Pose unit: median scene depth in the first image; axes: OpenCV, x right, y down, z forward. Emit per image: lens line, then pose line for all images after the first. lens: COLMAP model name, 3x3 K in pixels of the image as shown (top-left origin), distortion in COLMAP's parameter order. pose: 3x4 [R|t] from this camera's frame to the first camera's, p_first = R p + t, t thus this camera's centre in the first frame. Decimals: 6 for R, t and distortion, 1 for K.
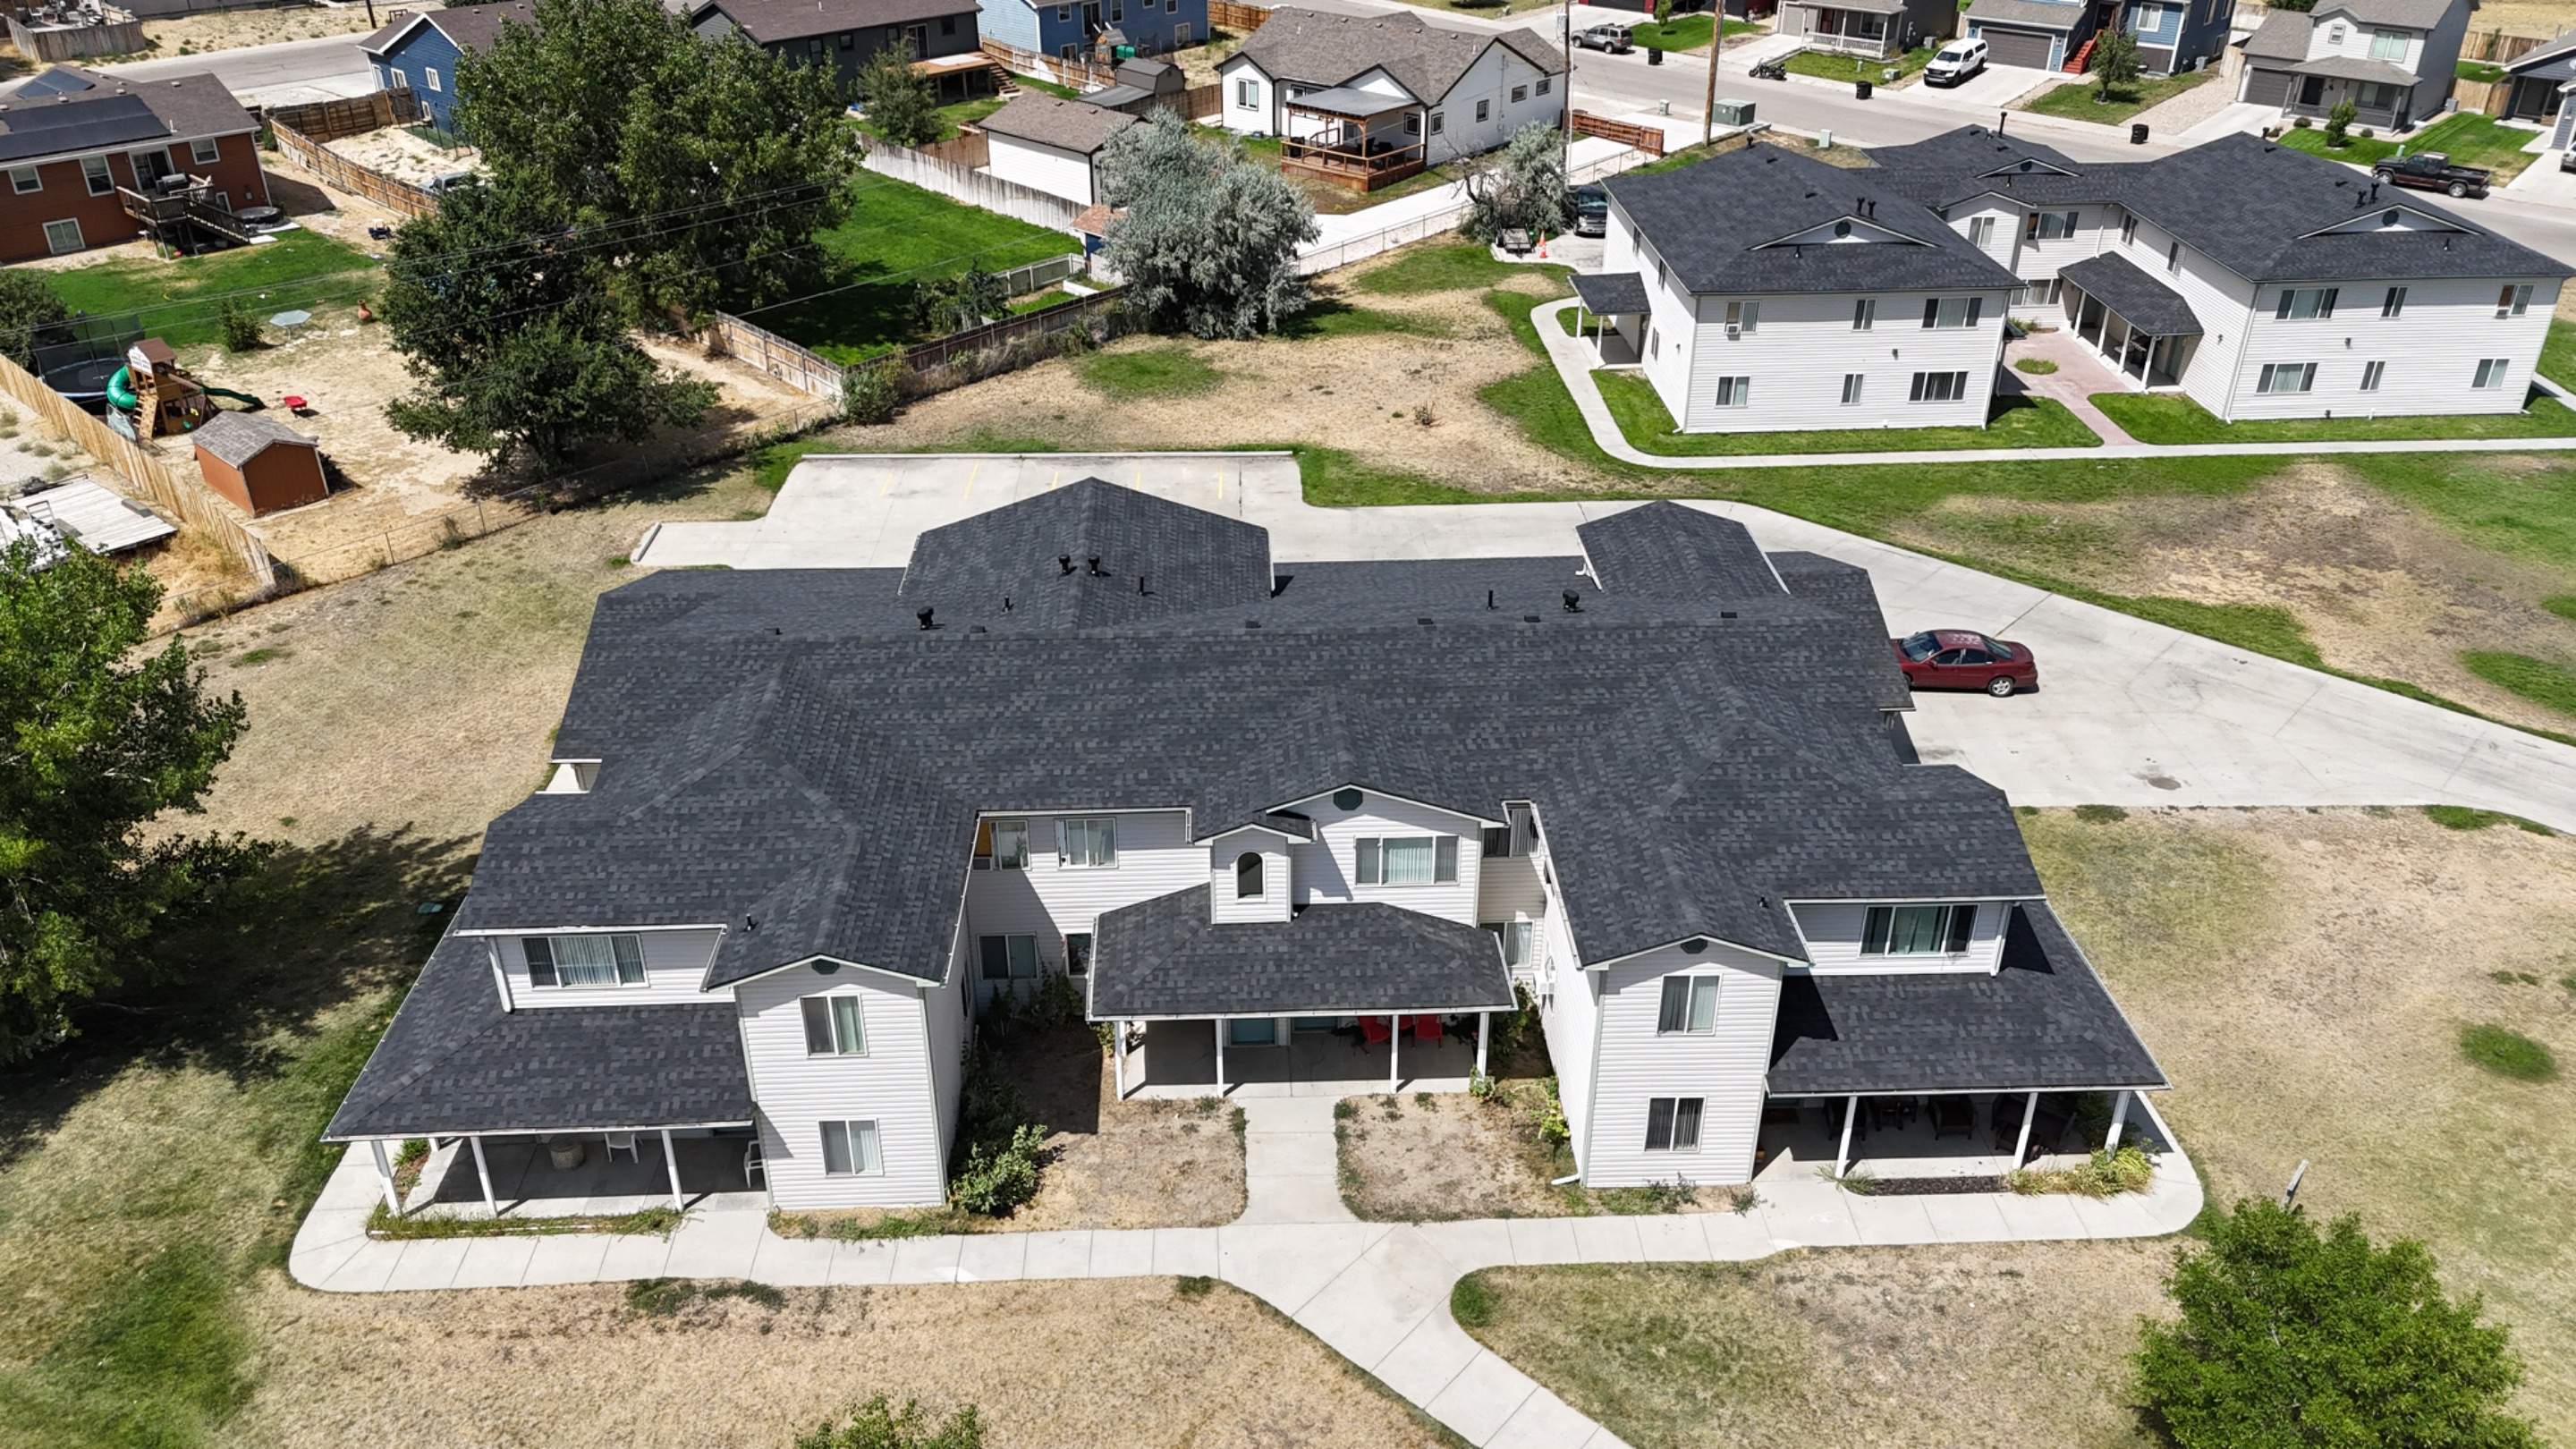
lens RADIAL K [[1898.6, 0, 1283.1], [0, 1898.6, 726.7], [0, 0, 1]] dist [0.073717, -0.071101]
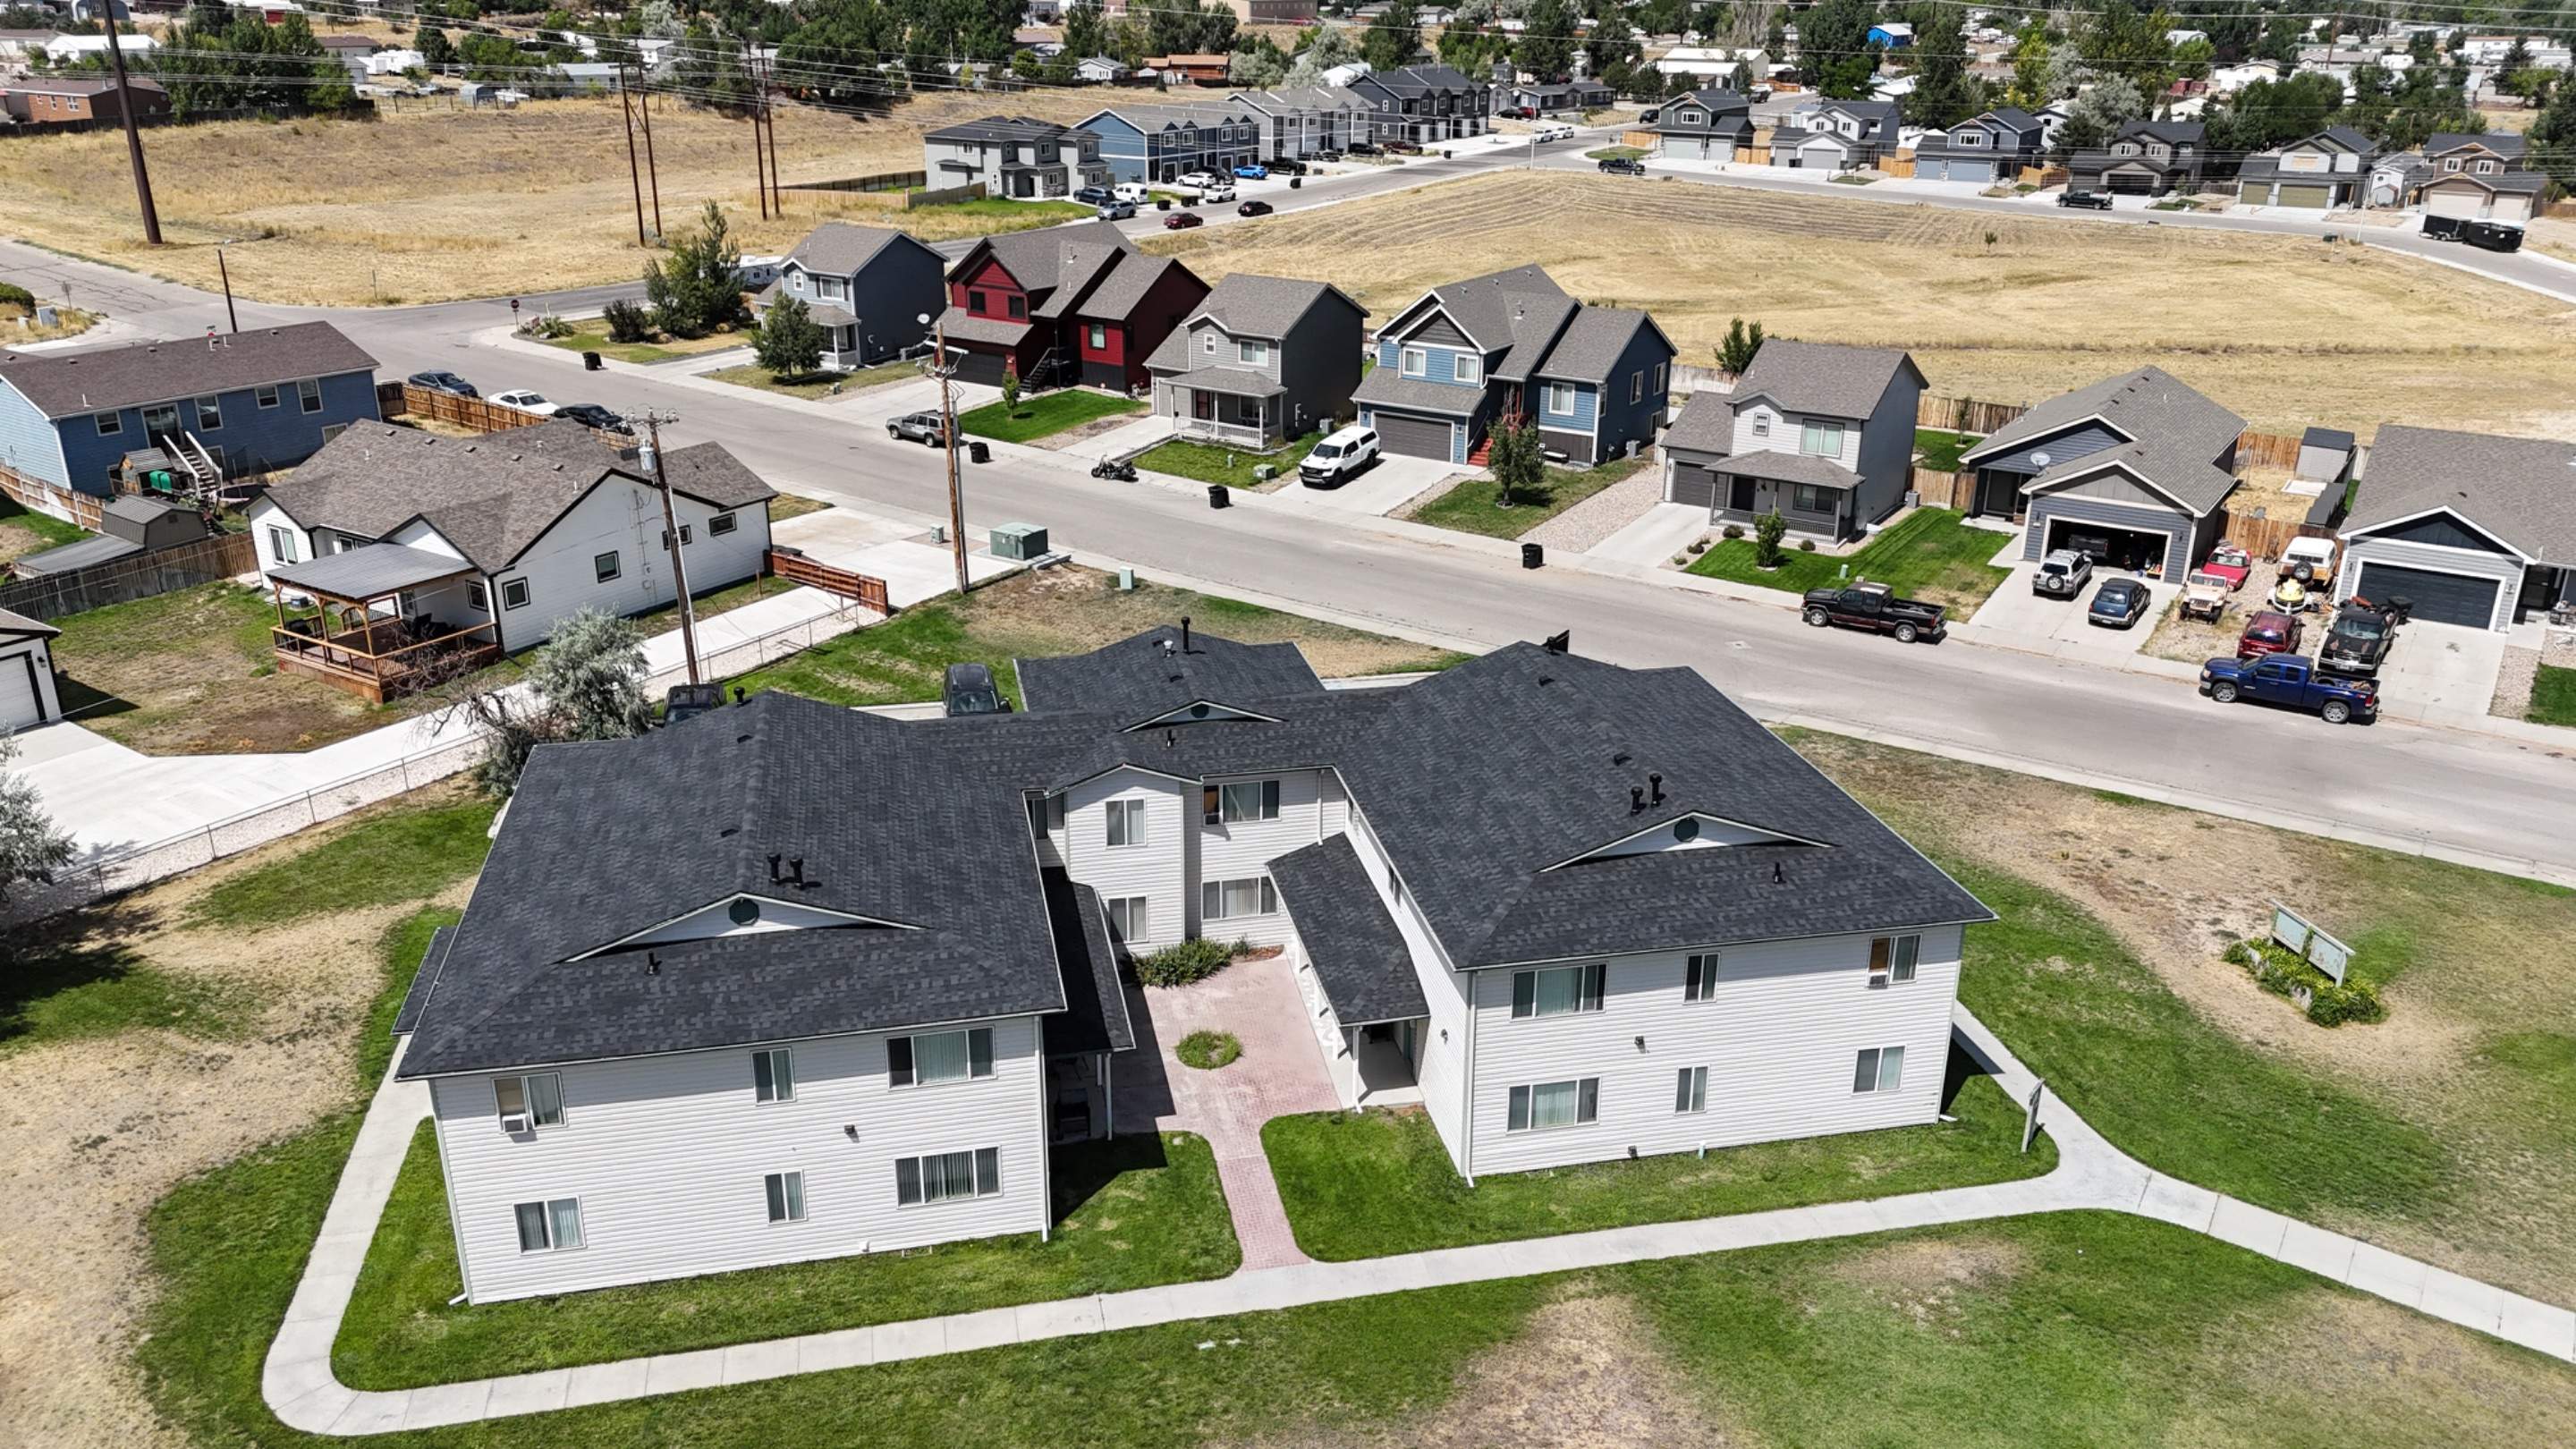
lens RADIAL K [[1898.6, 0, 1290.6], [0, 1898.6, 710.4], [0, 0, 1]] dist [0.073717, -0.071101]
pose [[0.987865, -0.051180, 0.146639, 0.360356], [0.072719, 0.986679, -0.145521, -0.219438], [-0.137238, 0.154419, 0.978428, 0.421487]]
